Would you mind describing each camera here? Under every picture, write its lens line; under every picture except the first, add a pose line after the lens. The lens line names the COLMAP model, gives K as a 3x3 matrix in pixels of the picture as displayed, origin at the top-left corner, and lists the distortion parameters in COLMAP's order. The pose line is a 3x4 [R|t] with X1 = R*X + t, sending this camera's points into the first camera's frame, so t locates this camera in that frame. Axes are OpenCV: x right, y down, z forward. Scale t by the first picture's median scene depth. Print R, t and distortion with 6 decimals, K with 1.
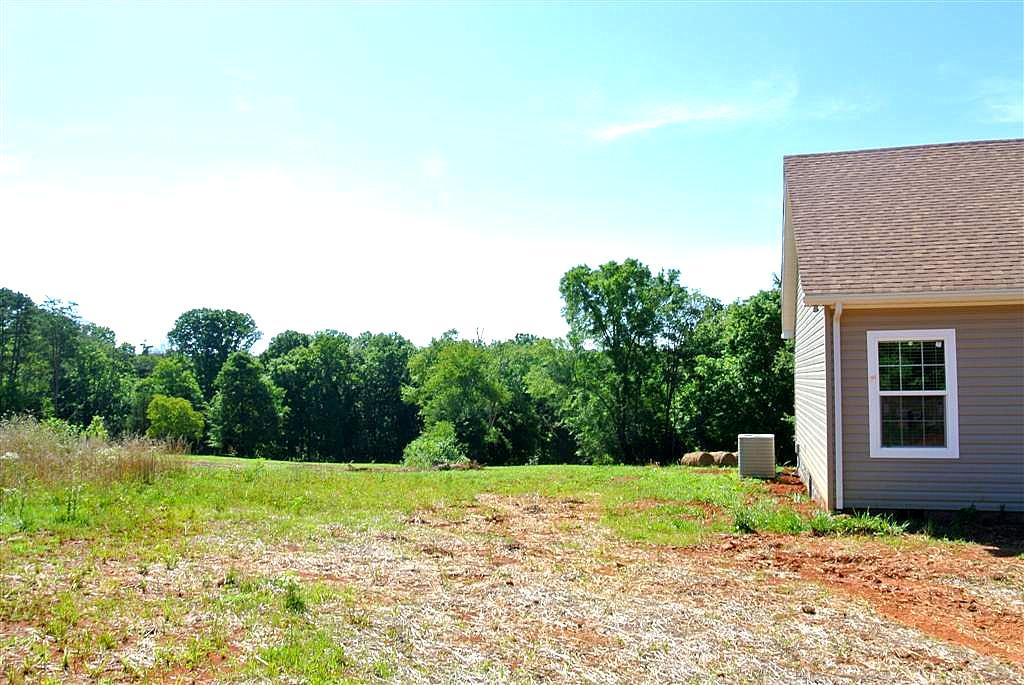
lens RADIAL K [[801.7, 0, 502.2], [0, 801.7, 342.9], [0, 0, 1]] dist [-0.086589, 0.033442]
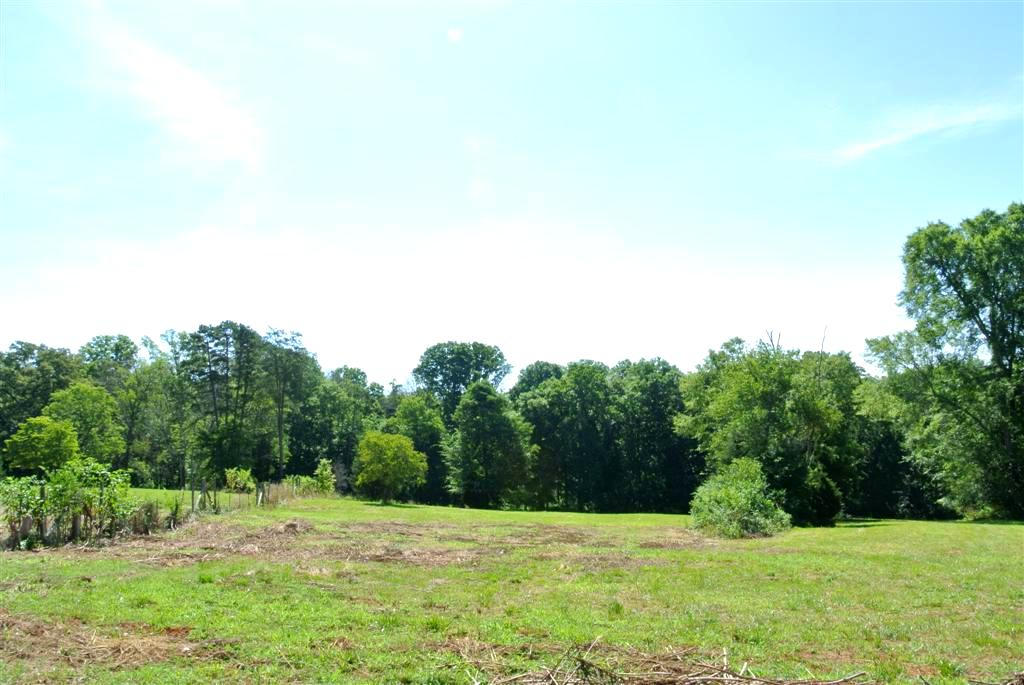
lens RADIAL K [[801.7, 0, 515.3], [0, 801.7, 341.9], [0, 0, 1]] dist [-0.086589, 0.033442]
pose [[0.953327, -0.054476, -0.296986, -0.029409], [0.039259, 0.997604, -0.056970, 0.016891], [0.299378, 0.042652, 0.953181, 0.162952]]
